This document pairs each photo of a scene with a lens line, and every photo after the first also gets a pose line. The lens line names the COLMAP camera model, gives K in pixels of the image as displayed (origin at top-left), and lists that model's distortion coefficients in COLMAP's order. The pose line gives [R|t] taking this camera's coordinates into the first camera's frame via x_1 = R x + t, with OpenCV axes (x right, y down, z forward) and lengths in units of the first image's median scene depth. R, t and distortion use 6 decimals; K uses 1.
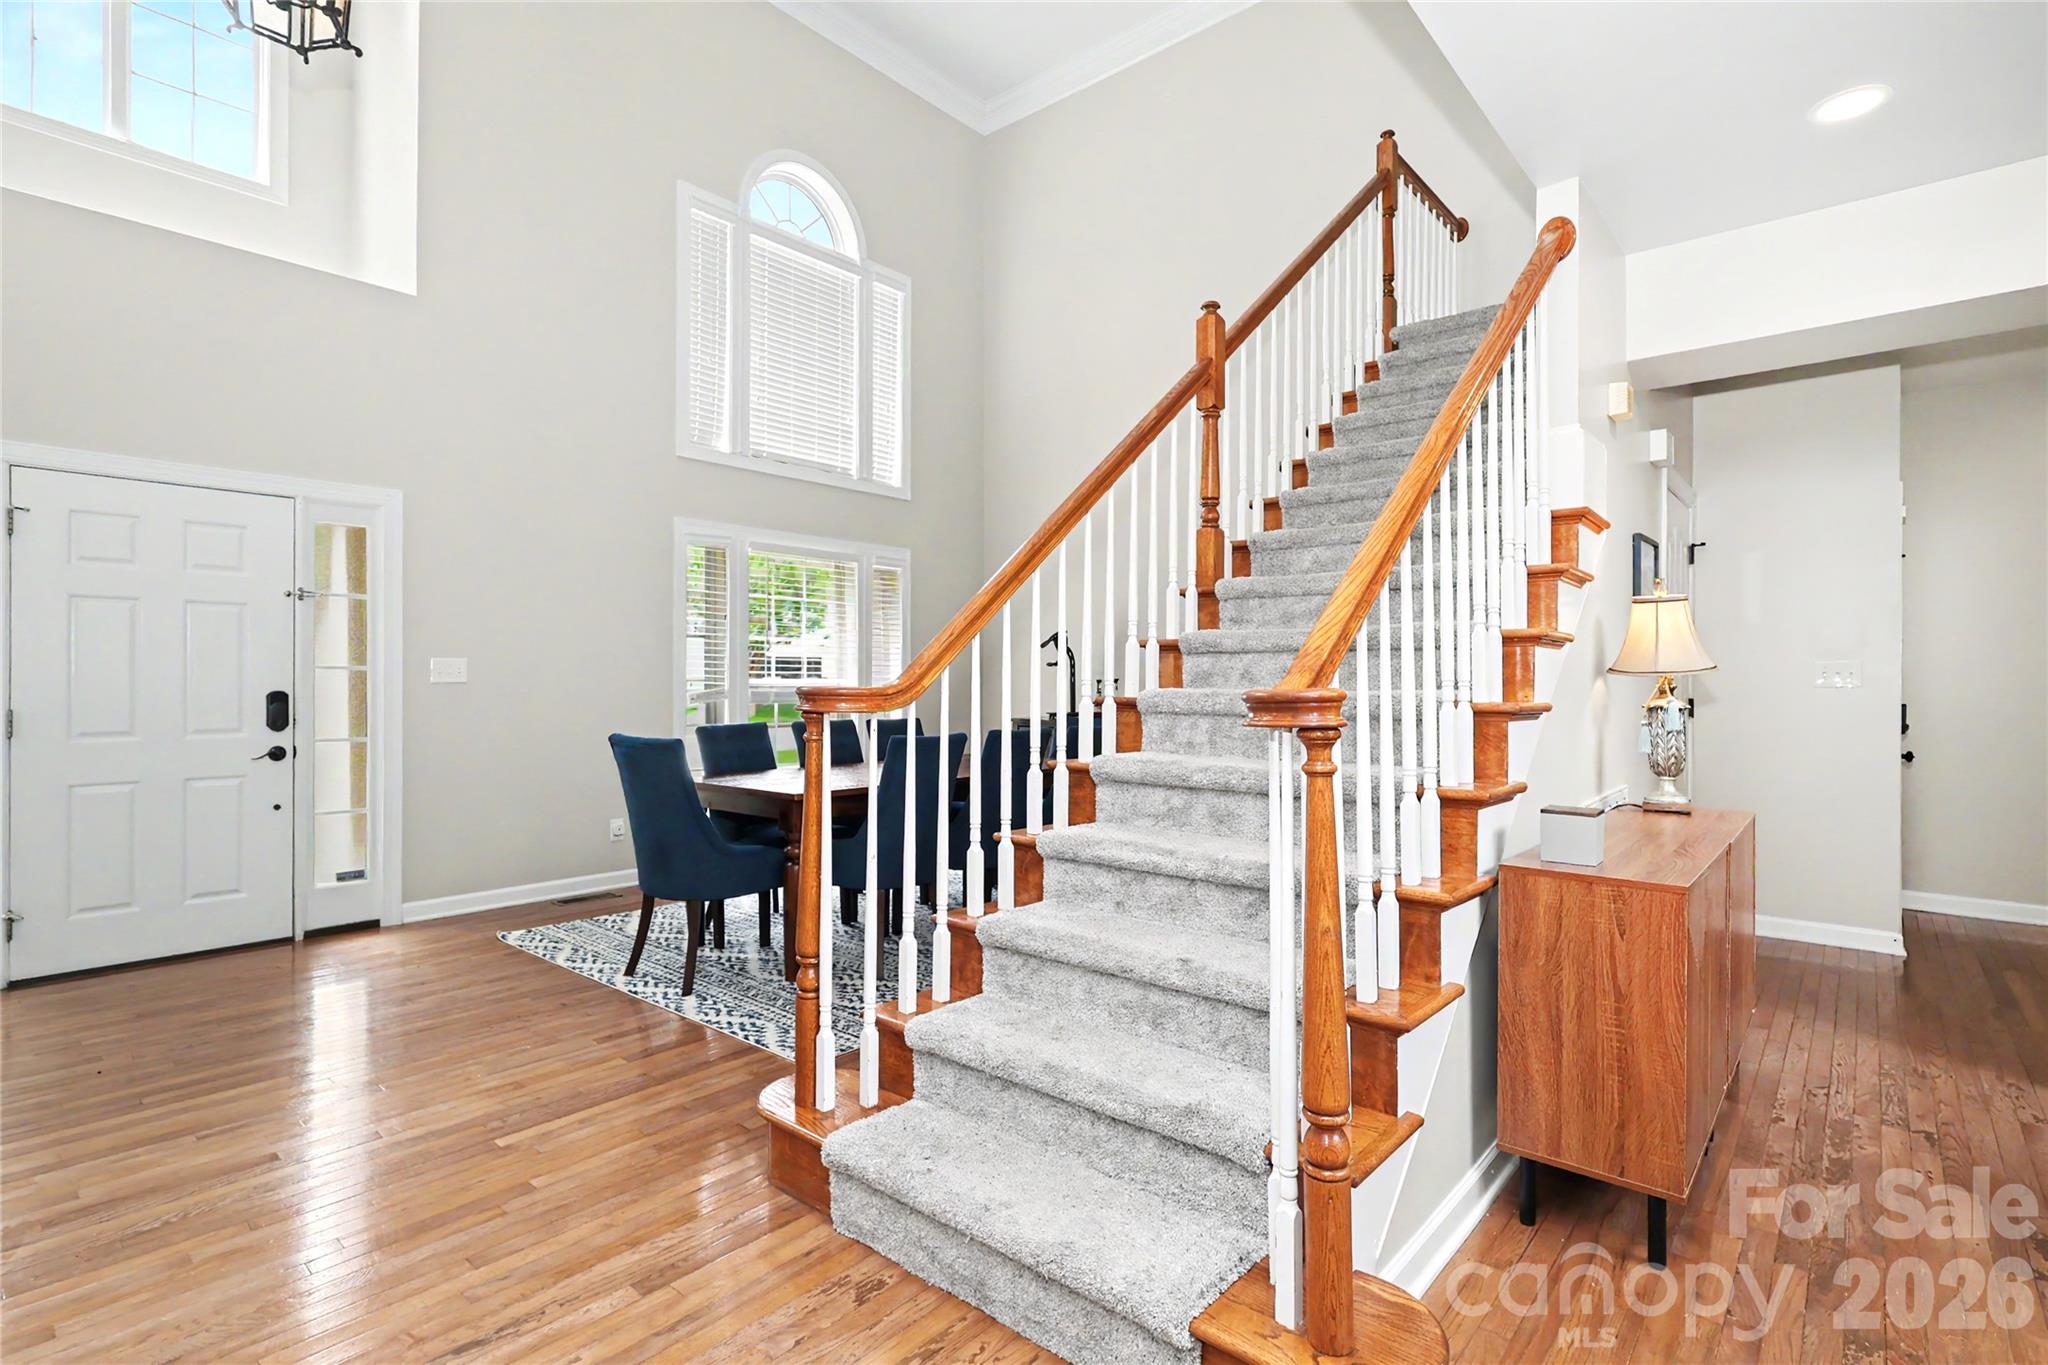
lens RADIAL K [[972.2, 0, 1024.0], [0, 972.2, 682.5], [0, 0, 1]] dist [0.002050, 0.000441]
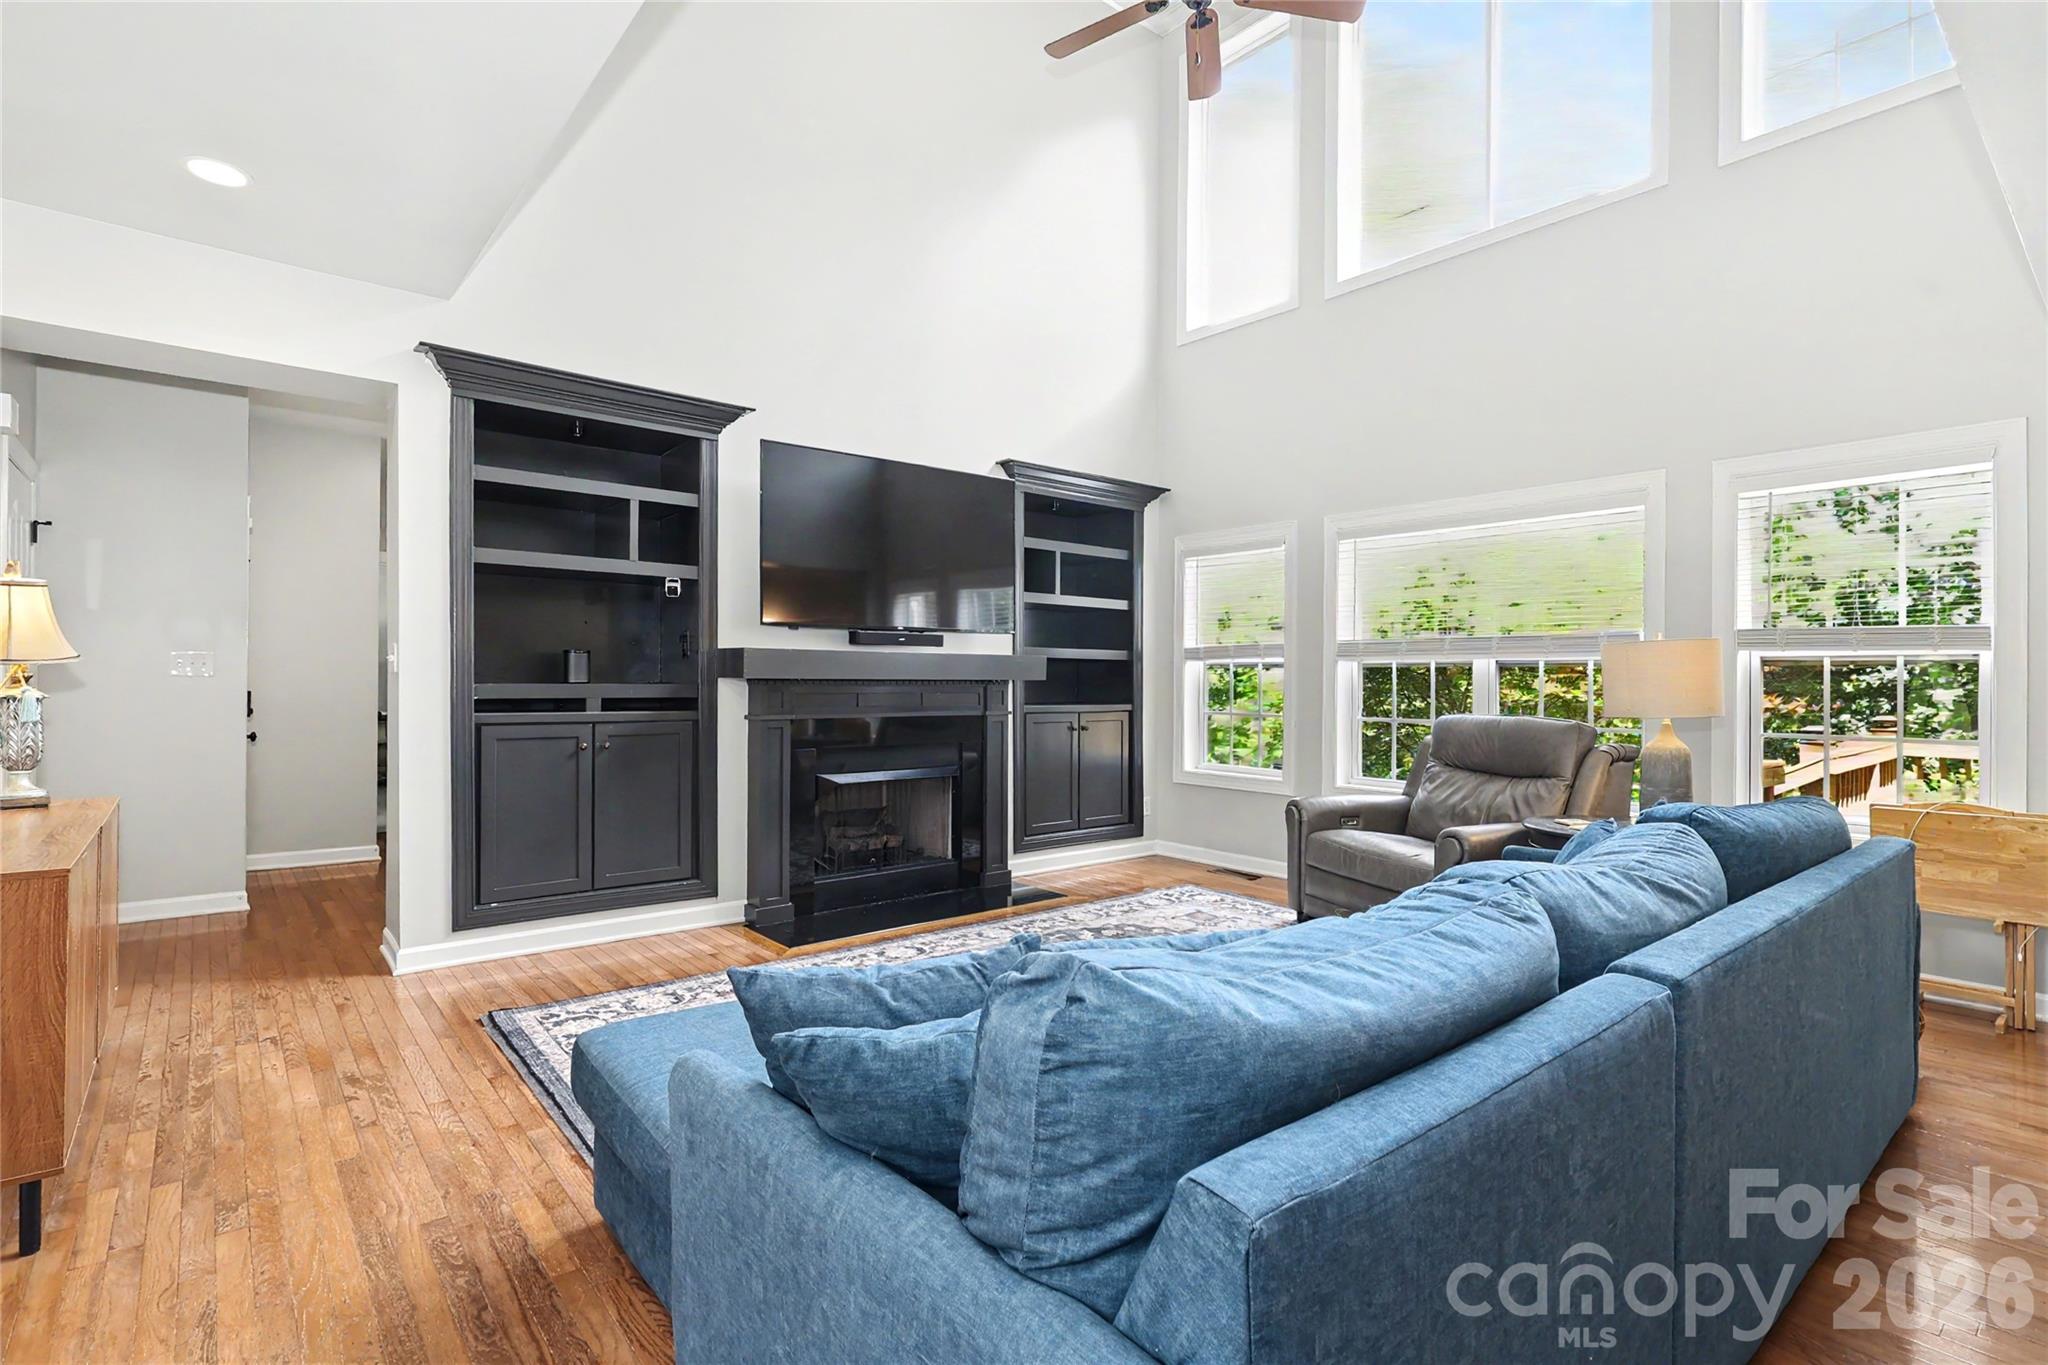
lens RADIAL K [[972.2, 0, 1024.0], [0, 972.2, 682.5], [0, 0, 1]] dist [0.002050, 0.000441]
pose [[0.154467, -0.002395, 0.987995, -0.123770], [-0.009535, 0.999947, 0.003915, -0.001645], [-0.987952, -0.010026, 0.154436, -0.109471]]
